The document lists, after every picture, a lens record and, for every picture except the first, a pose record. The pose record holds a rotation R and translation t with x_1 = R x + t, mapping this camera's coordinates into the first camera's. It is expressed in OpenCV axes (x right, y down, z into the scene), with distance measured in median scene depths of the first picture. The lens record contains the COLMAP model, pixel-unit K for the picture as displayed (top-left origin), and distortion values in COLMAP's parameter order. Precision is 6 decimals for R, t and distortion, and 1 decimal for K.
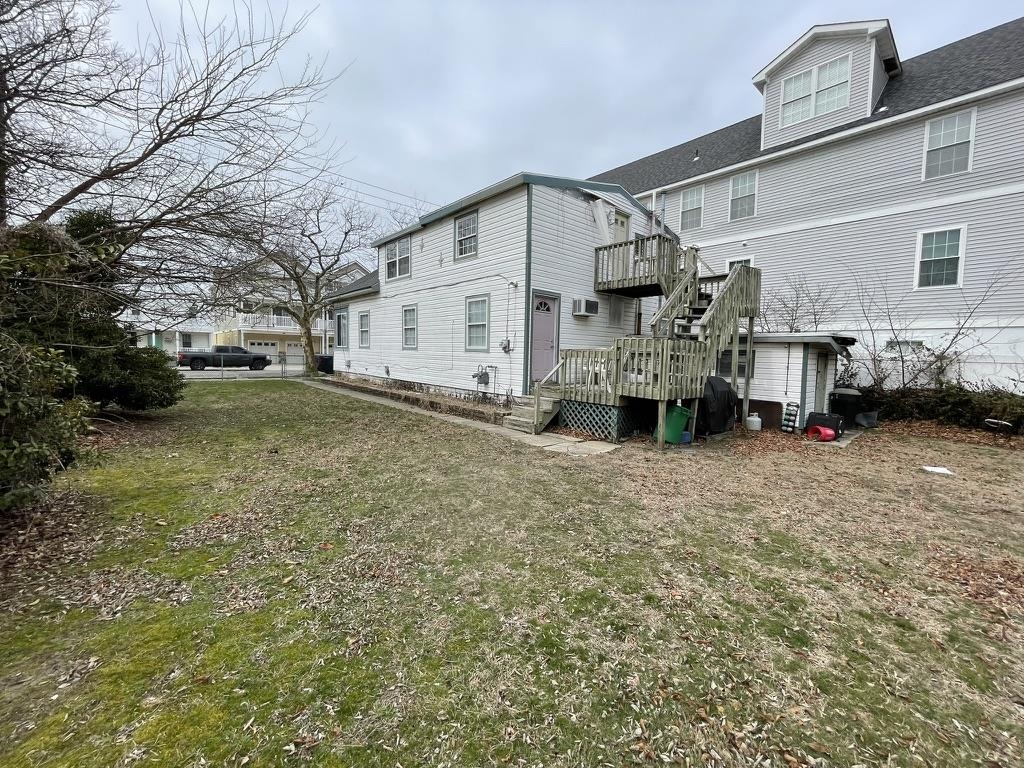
lens RADIAL K [[412.5, 0, 511.3], [0, 412.5, 378.4], [0, 0, 1]] dist [-0.001422, -0.000456]
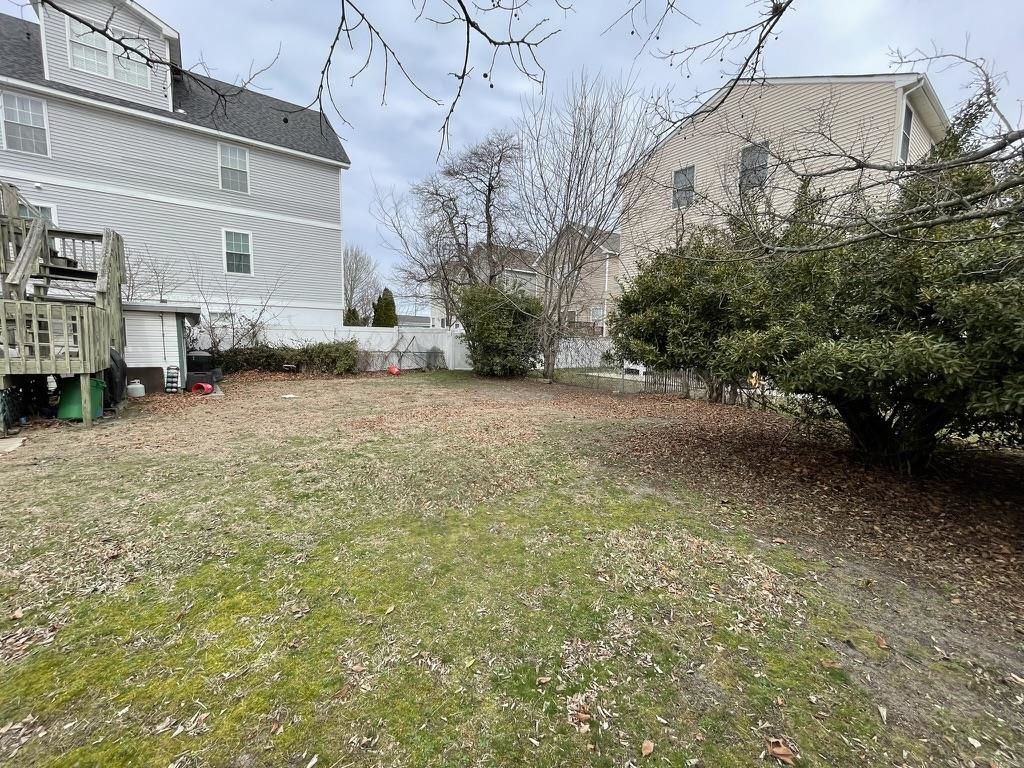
lens RADIAL K [[412.5, 0, 511.9], [0, 412.5, 380.5], [0, 0, 1]] dist [-0.001422, -0.000456]
pose [[0.076111, -0.128377, 0.988801, -0.353950], [0.041694, 0.991219, 0.125481, -0.004790], [-0.996227, 0.031676, 0.080795, -0.006906]]
